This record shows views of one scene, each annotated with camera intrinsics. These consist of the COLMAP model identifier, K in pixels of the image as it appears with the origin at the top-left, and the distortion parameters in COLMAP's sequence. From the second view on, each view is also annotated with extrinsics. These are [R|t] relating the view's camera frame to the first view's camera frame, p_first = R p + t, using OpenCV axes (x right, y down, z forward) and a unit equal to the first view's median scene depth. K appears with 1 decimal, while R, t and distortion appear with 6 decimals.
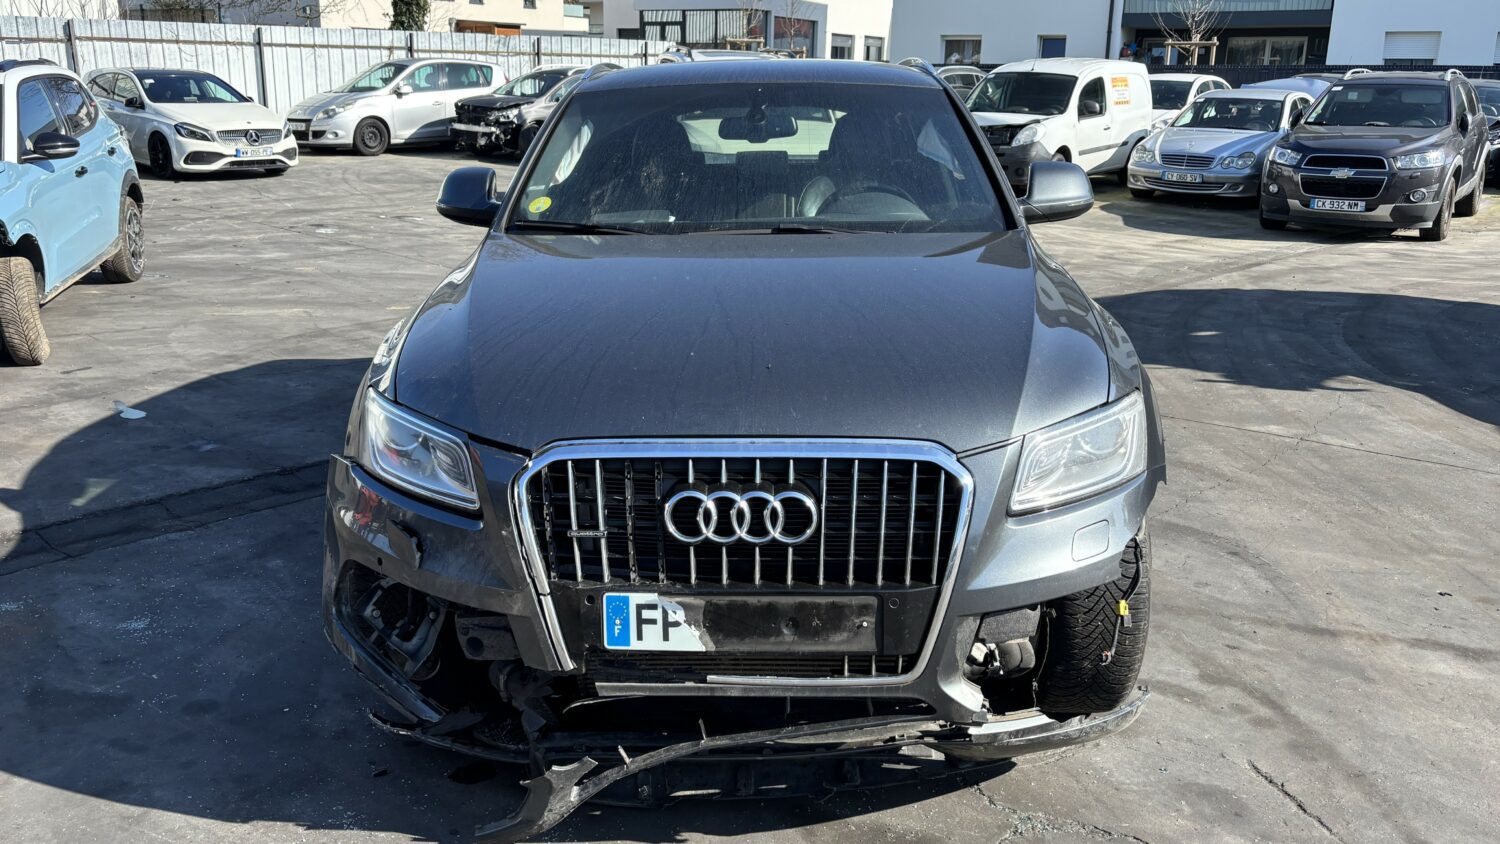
lens RADIAL K [[1341.9, 0, 704.4], [0, 1341.9, 329.3], [0, 0, 1]] dist [0.084302, -0.156602]
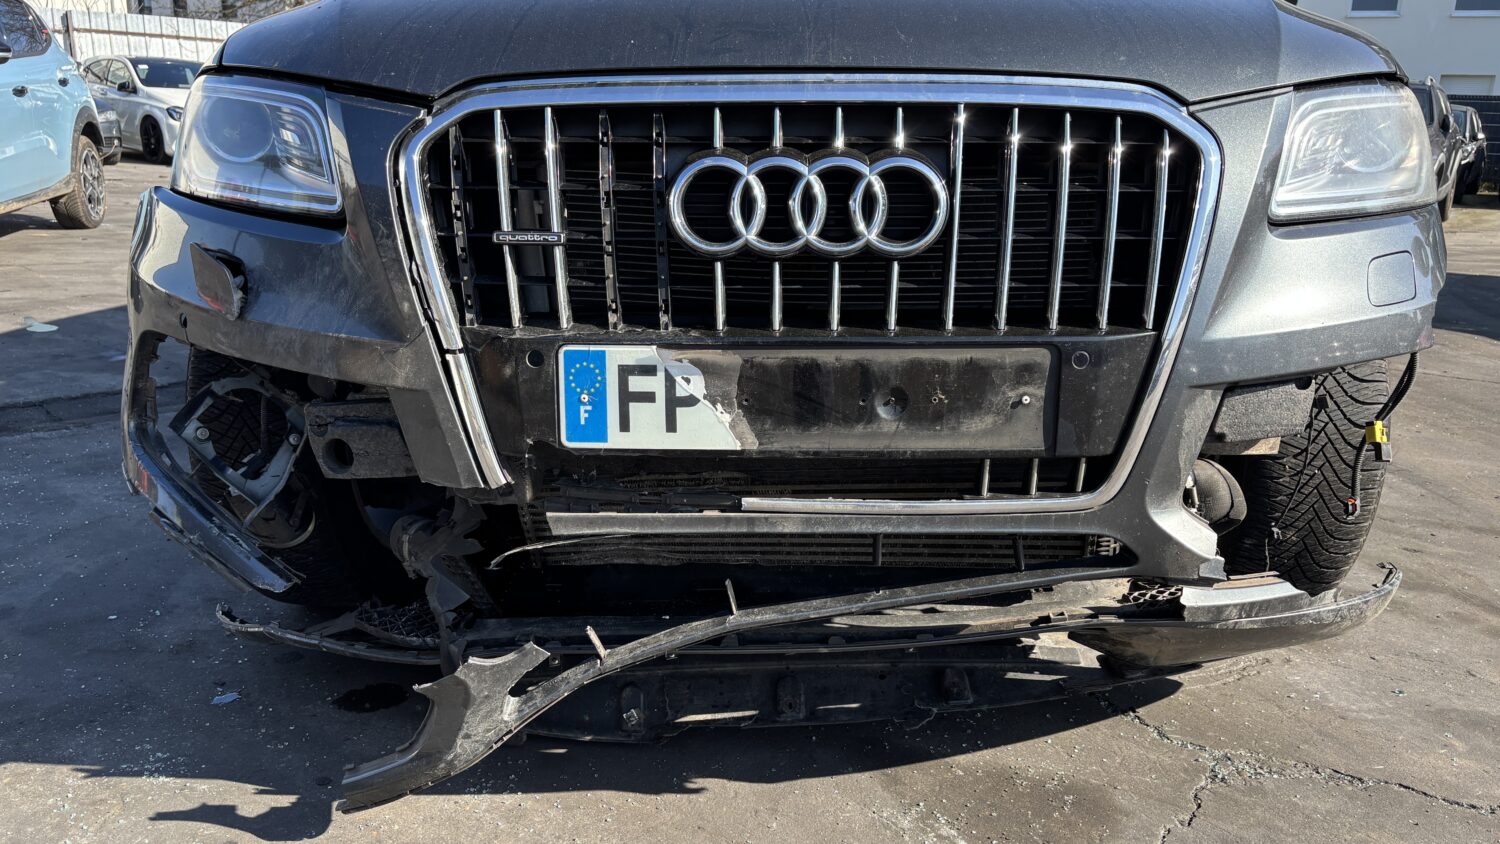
lens RADIAL K [[1238.8, 0, 755.0], [0, 1238.8, 375.1], [0, 0, 1]] dist [0.068088, -0.110896]
pose [[0.998883, 0.011862, 0.045749, -0.017042], [-0.012340, 0.999872, 0.010186, 0.198436], [-0.045623, -0.010740, 0.998901, 0.472396]]
